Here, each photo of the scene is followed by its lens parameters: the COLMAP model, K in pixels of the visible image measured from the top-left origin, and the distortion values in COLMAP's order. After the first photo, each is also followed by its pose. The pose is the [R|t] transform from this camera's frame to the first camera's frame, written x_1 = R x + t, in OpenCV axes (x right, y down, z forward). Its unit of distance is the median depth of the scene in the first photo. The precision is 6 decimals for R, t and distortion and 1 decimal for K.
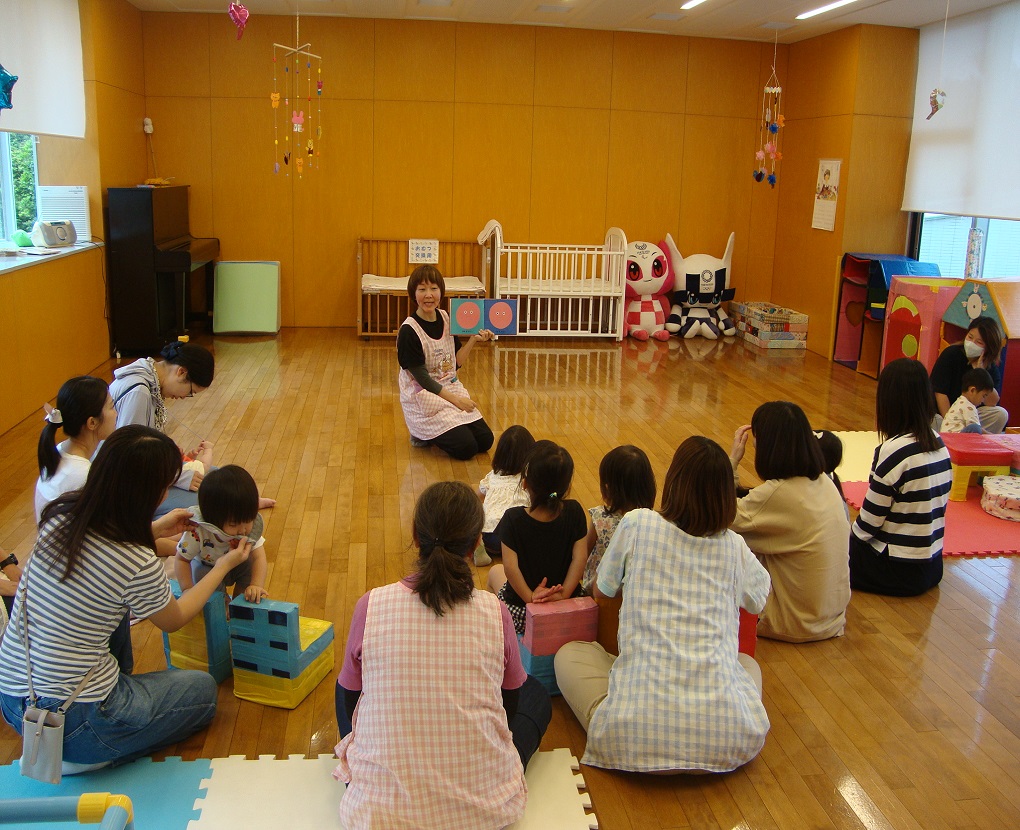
lens RADIAL K [[978.8, 0, 515.4], [0, 978.8, 427.9], [0, 0, 1]] dist [-0.225147, 0.221836]
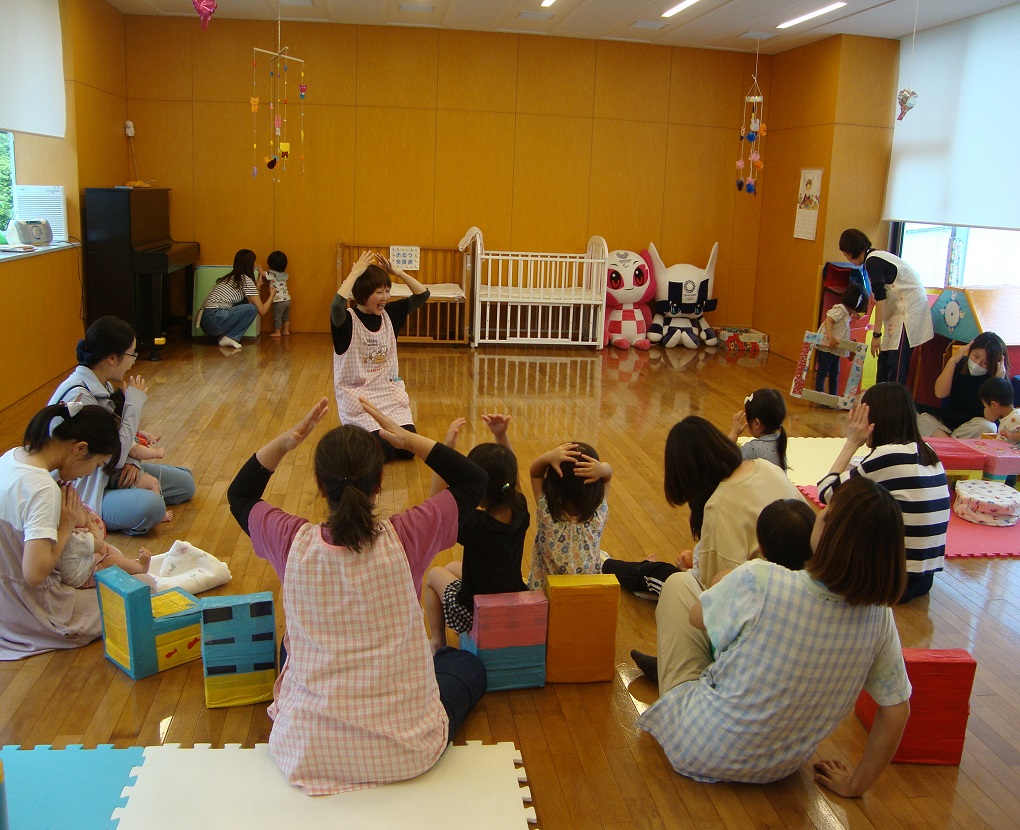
lens RADIAL K [[979.4, 0, 517.5], [0, 979.4, 420.1], [0, 0, 1]] dist [-0.218215, 0.212598]
pose [[0.999909, 0.009566, 0.009549, 0.014013], [-0.009322, 0.999636, -0.025328, 0.009359], [-0.009788, 0.025237, 0.999634, 0.004737]]
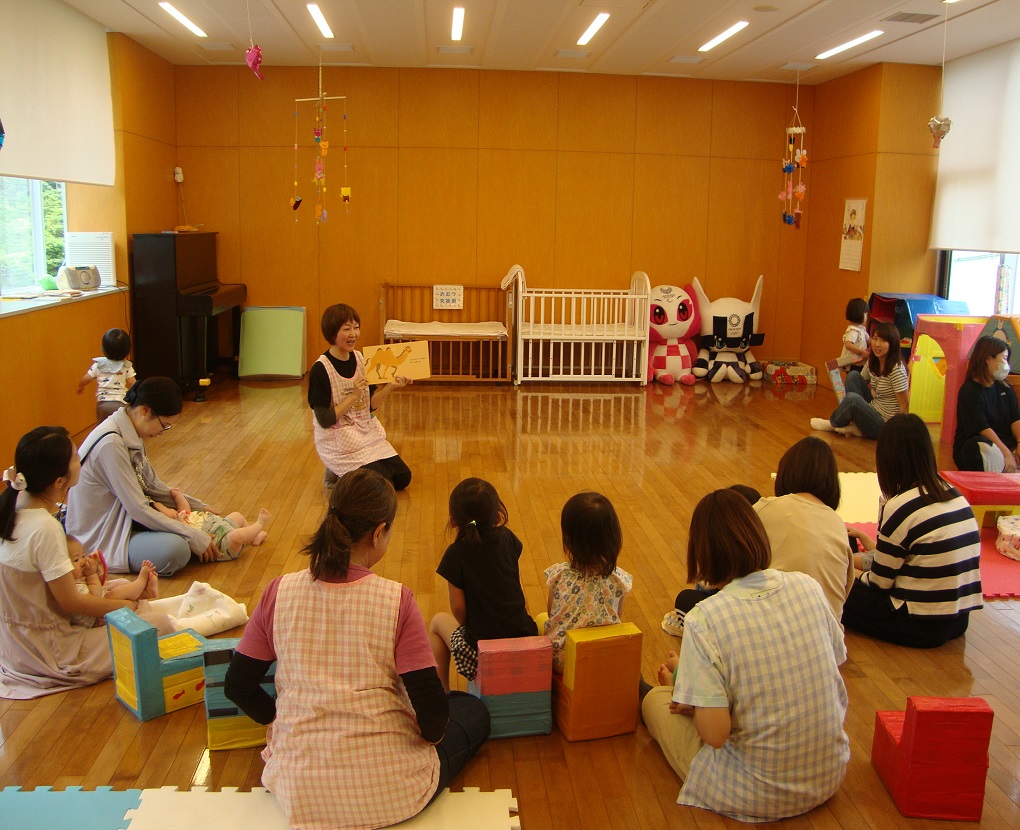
lens RADIAL K [[979.1, 0, 510.0], [0, 979.1, 415.0], [0, 0, 1]] dist [-0.212907, 0.201174]
pose [[0.998041, -0.000994, -0.062552, 0.033546], [-0.003149, 0.997808, -0.066099, 0.006847], [0.062481, 0.066167, 0.995850, 0.007340]]
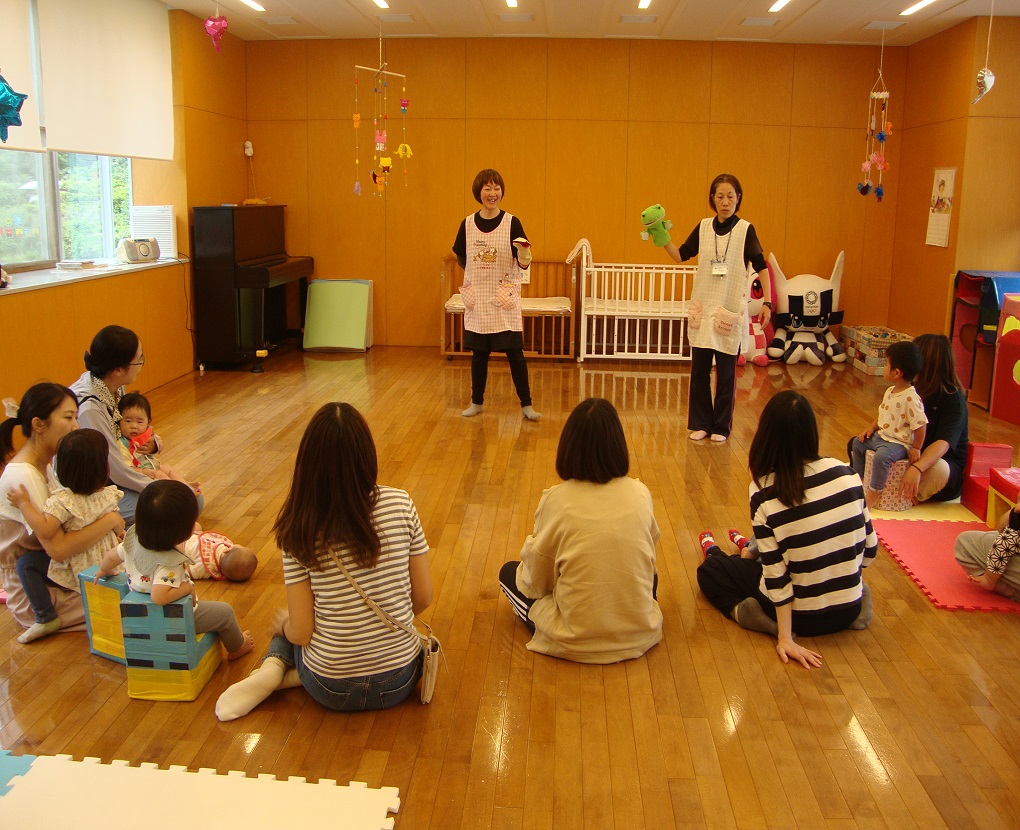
lens RADIAL K [[978.8, 0, 480.2], [0, 978.8, 411.8], [0, 0, 1]] dist [-0.213075, 0.209641]
pose [[0.976025, 0.026288, -0.216064, 0.092110], [-0.036190, 0.998462, -0.041997, 0.004008], [0.214628, 0.048810, 0.975476, 0.034786]]
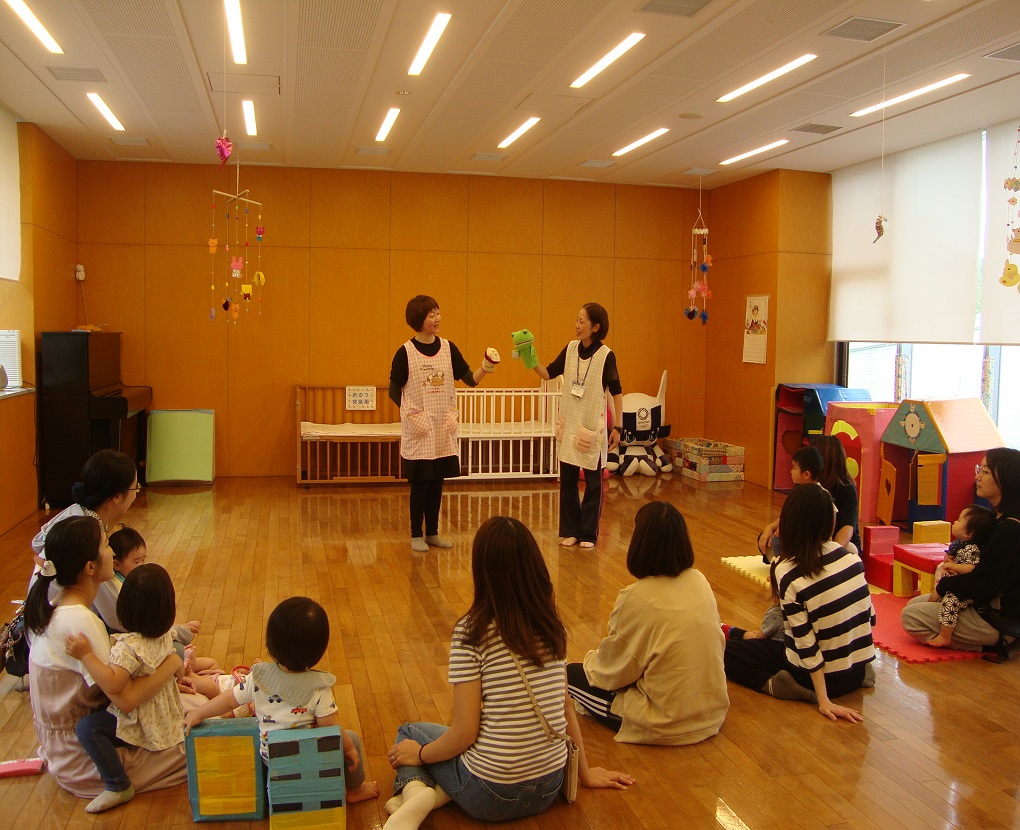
lens RADIAL K [[977.9, 0, 540.5], [0, 977.9, 404.0], [0, 0, 1]] dist [-0.212063, 0.192141]
pose [[0.992247, -0.026172, 0.121493, -0.034473], [0.047858, 0.982652, -0.179178, 0.011755], [-0.114695, 0.183604, 0.976286, 0.009872]]
